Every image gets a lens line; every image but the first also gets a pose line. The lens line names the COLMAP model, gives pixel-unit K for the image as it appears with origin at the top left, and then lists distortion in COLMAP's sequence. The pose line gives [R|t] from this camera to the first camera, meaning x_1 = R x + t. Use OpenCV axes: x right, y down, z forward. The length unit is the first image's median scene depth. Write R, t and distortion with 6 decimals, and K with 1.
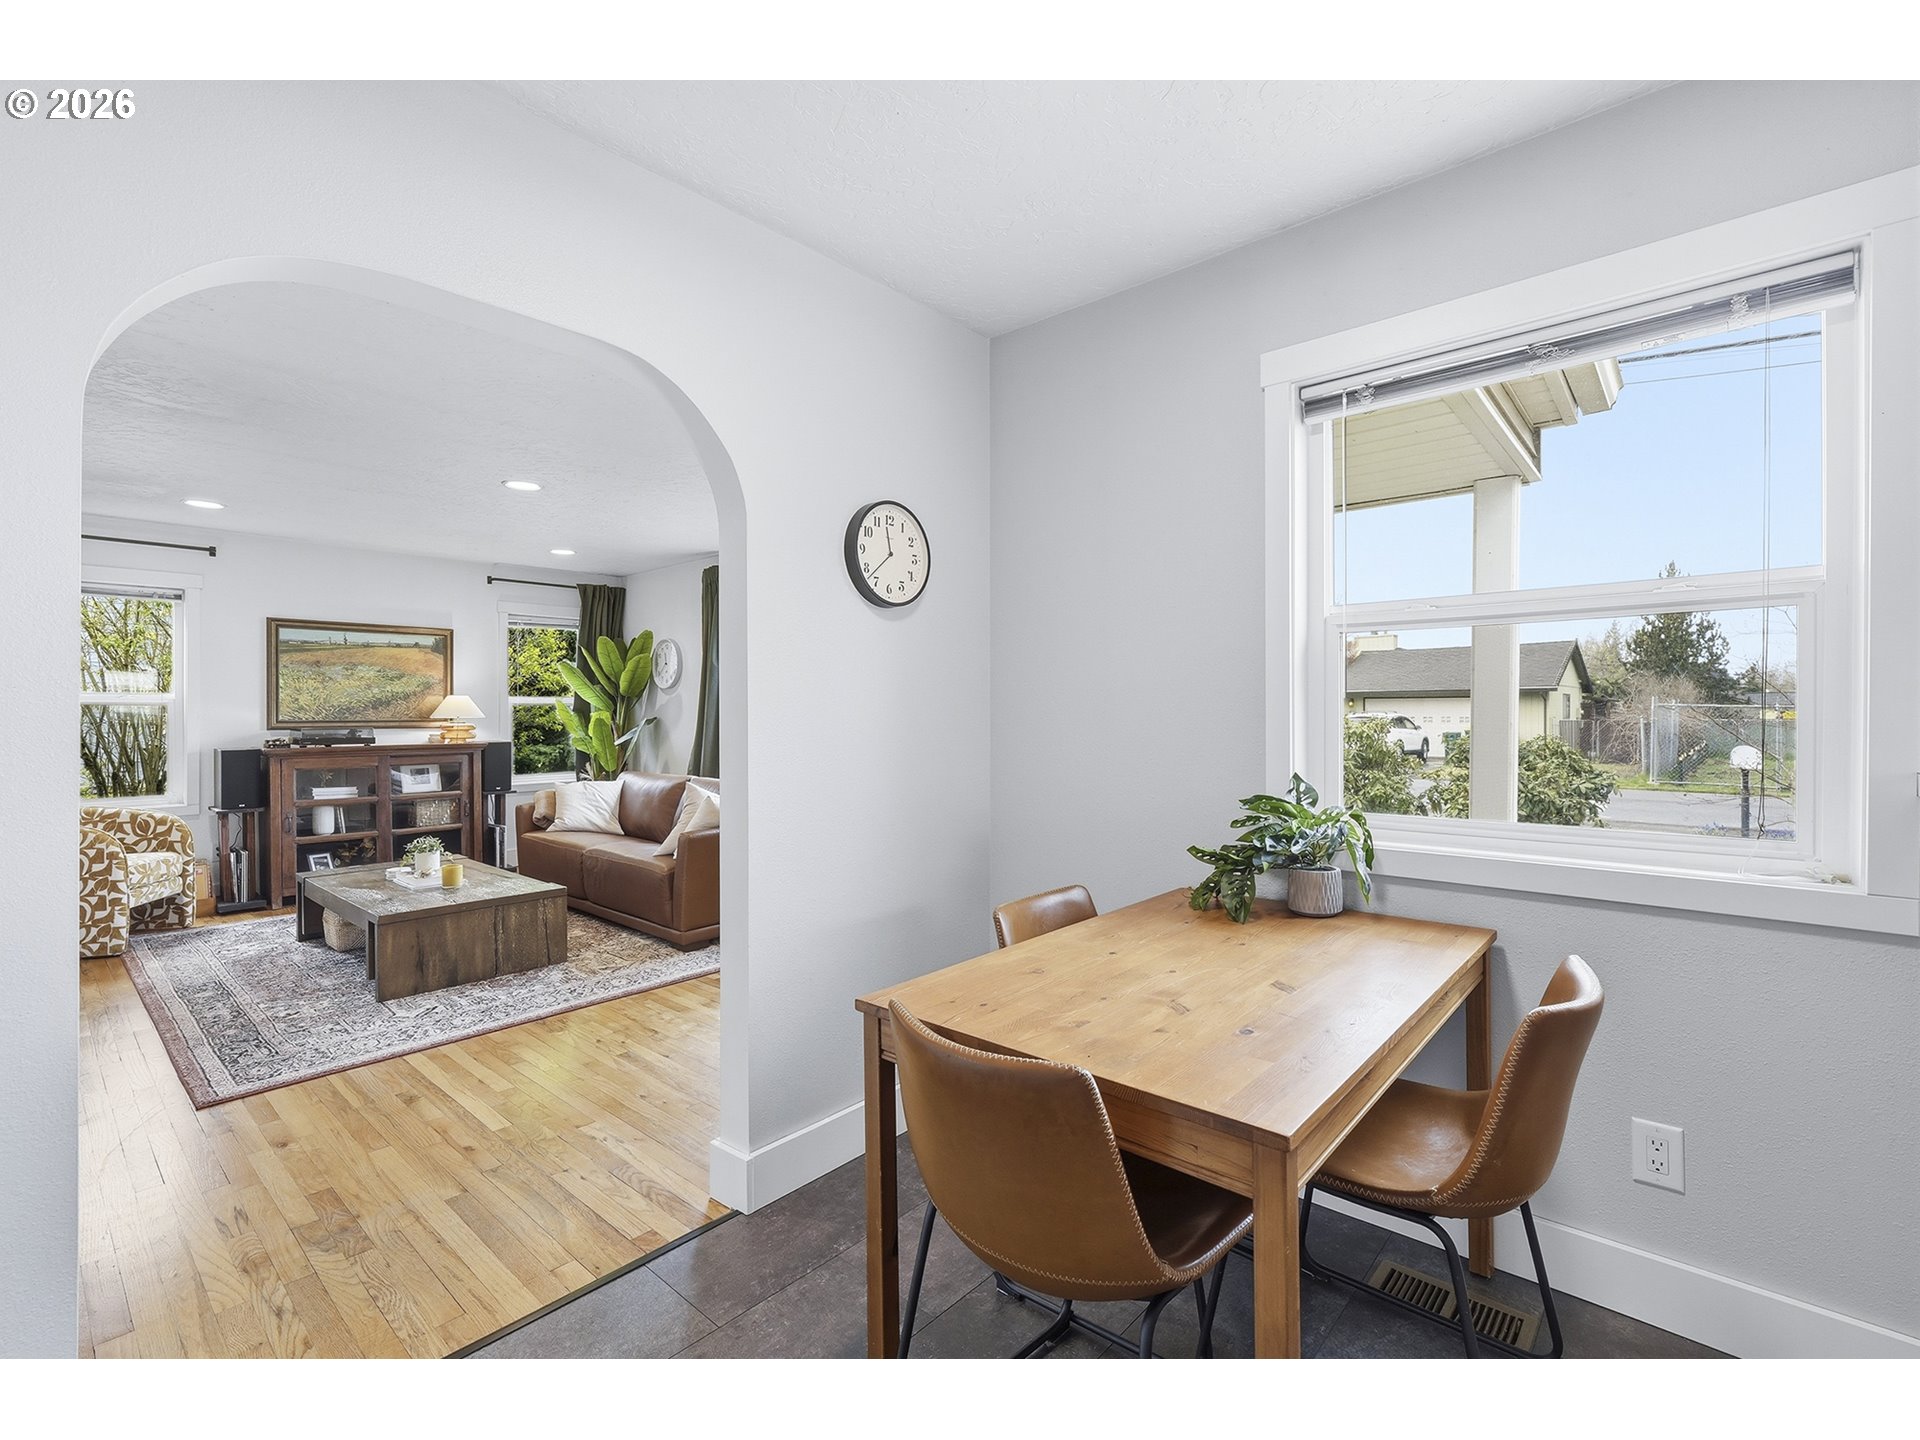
lens RADIAL K [[857.6, 0, 957.4], [0, 857.6, 717.6], [0, 0, 1]] dist [-0.008261, 0.003478]
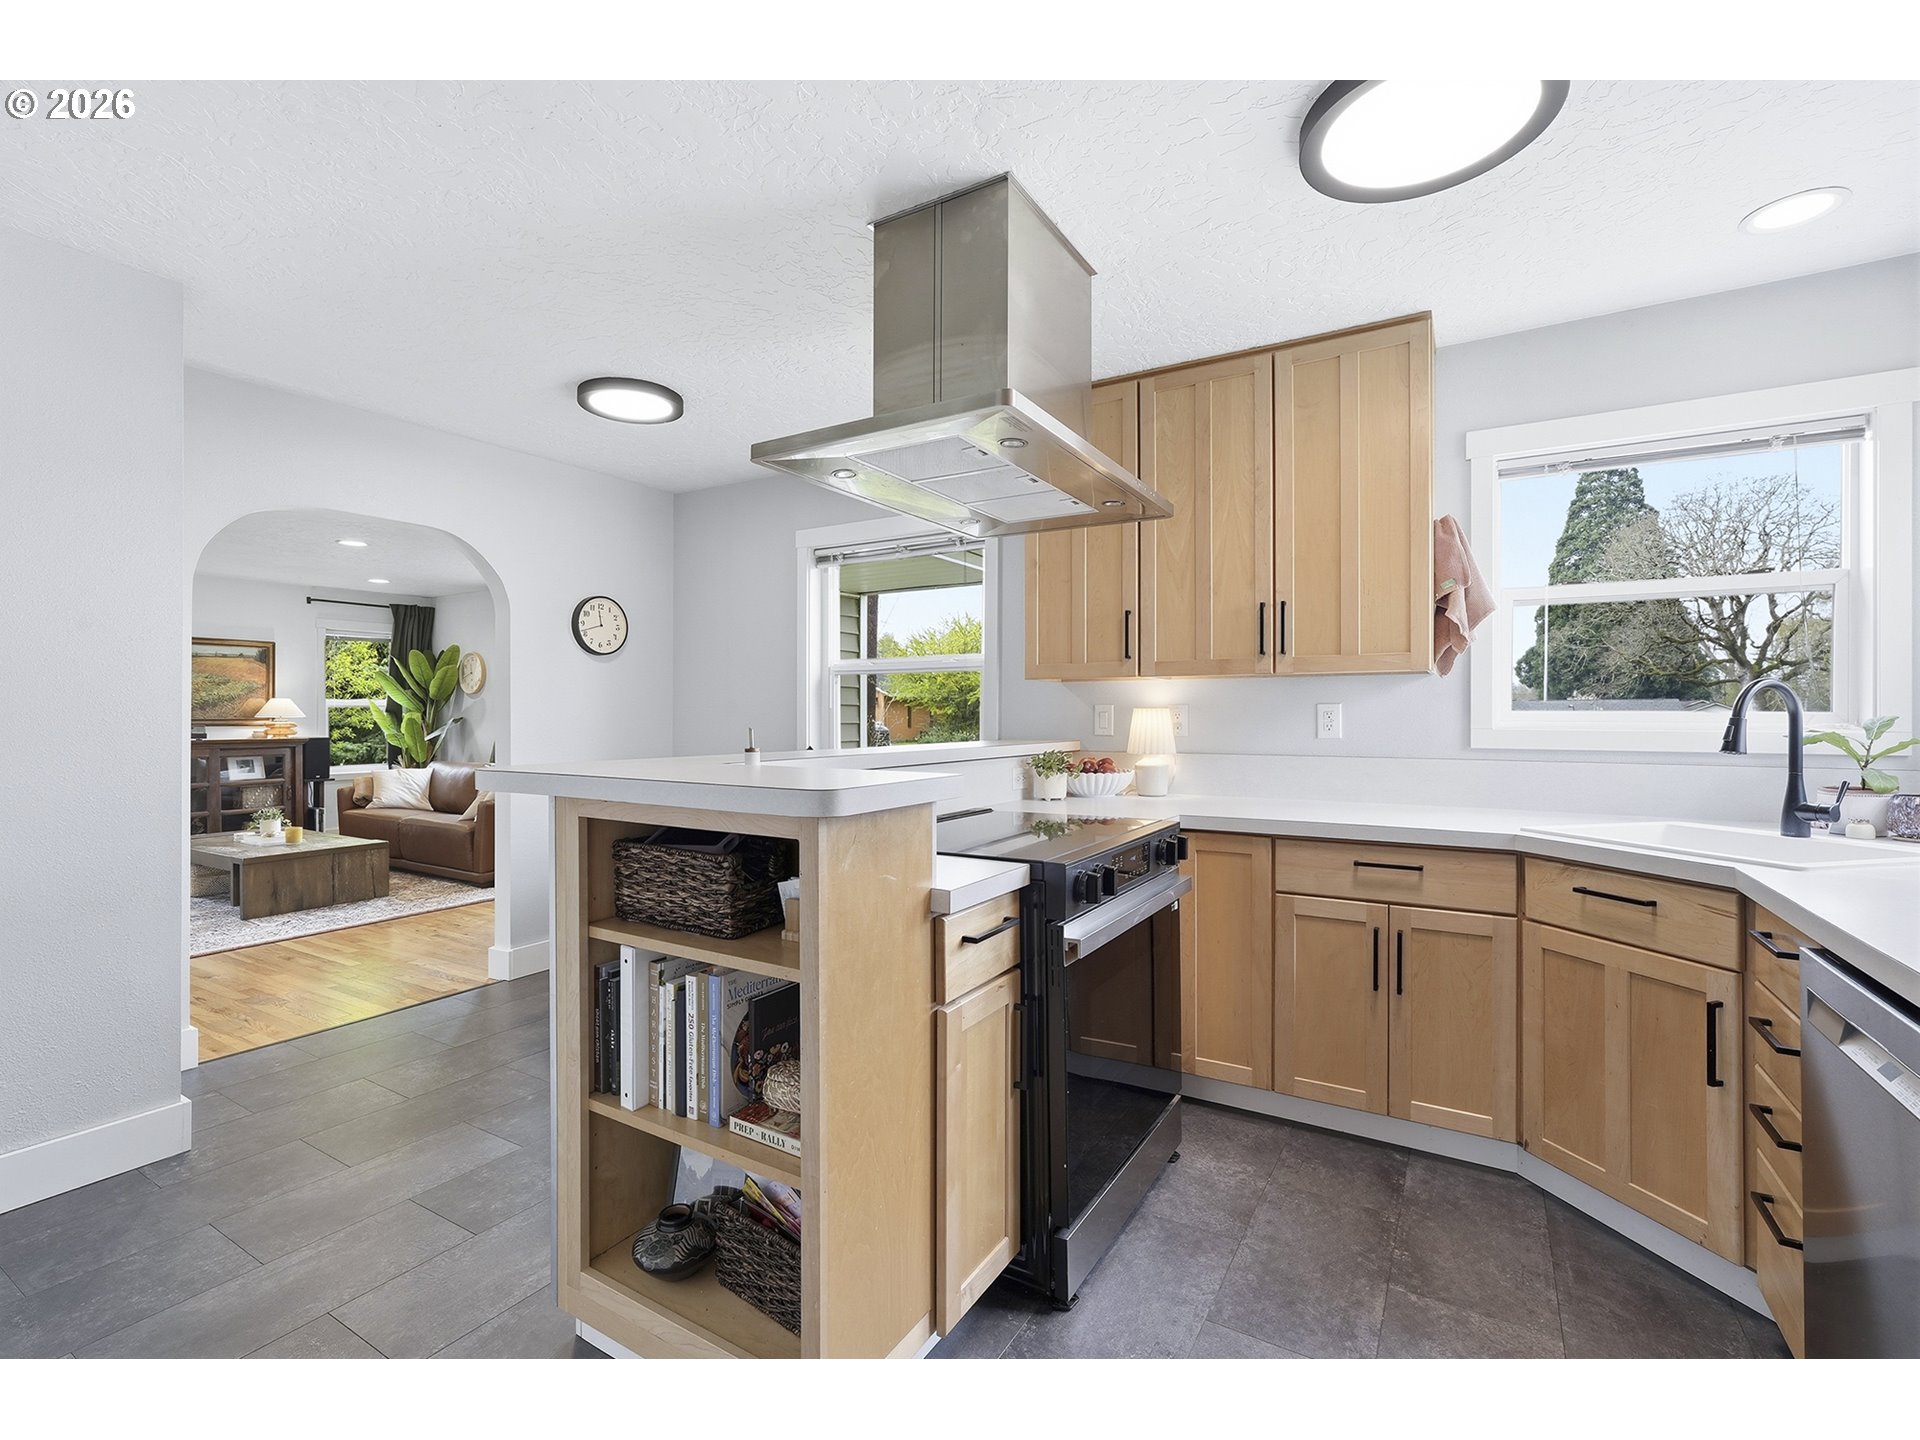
lens RADIAL K [[857.6, 0, 957.4], [0, 857.6, 717.6], [0, 0, 1]] dist [-0.008261, 0.003478]
pose [[0.983341, 0.002948, 0.181746, 0.141171], [-0.002542, 0.999994, -0.002468, 0.001472], [-0.181752, 0.001965, 0.983342, -0.382067]]
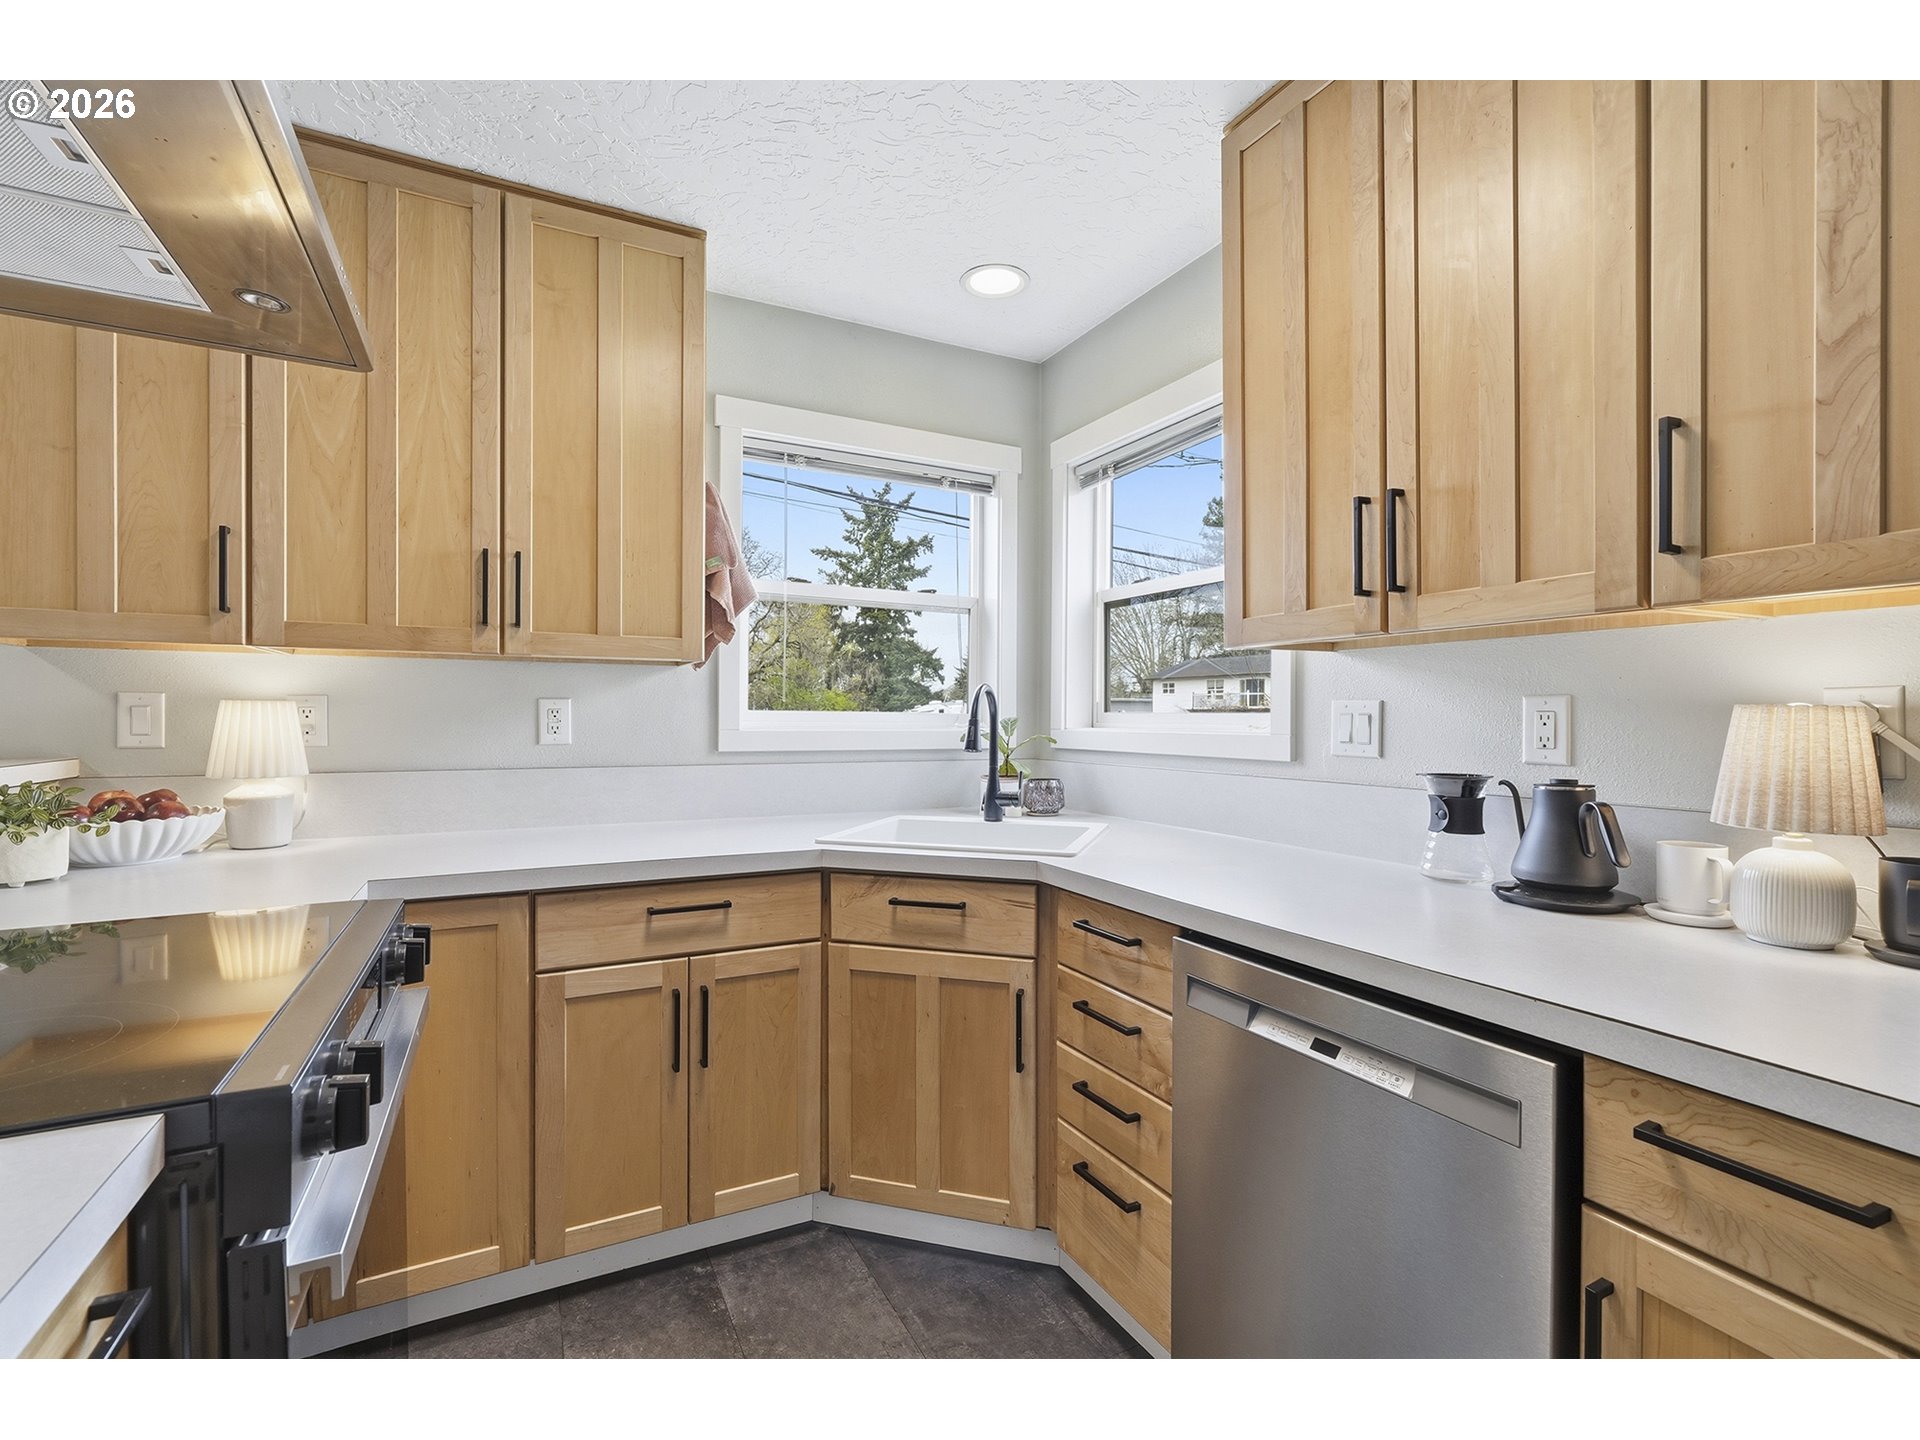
lens RADIAL K [[863.0, 0, 960.0], [0, 863.0, 720.0], [0, 0, 1]] dist [-0.019080, 0.011539]
pose [[0.356766, -0.000231, 0.934194, 0.153887], [-0.003650, 0.999992, 0.001641, -0.000262], [-0.934186, -0.003995, 0.356763, -0.224935]]
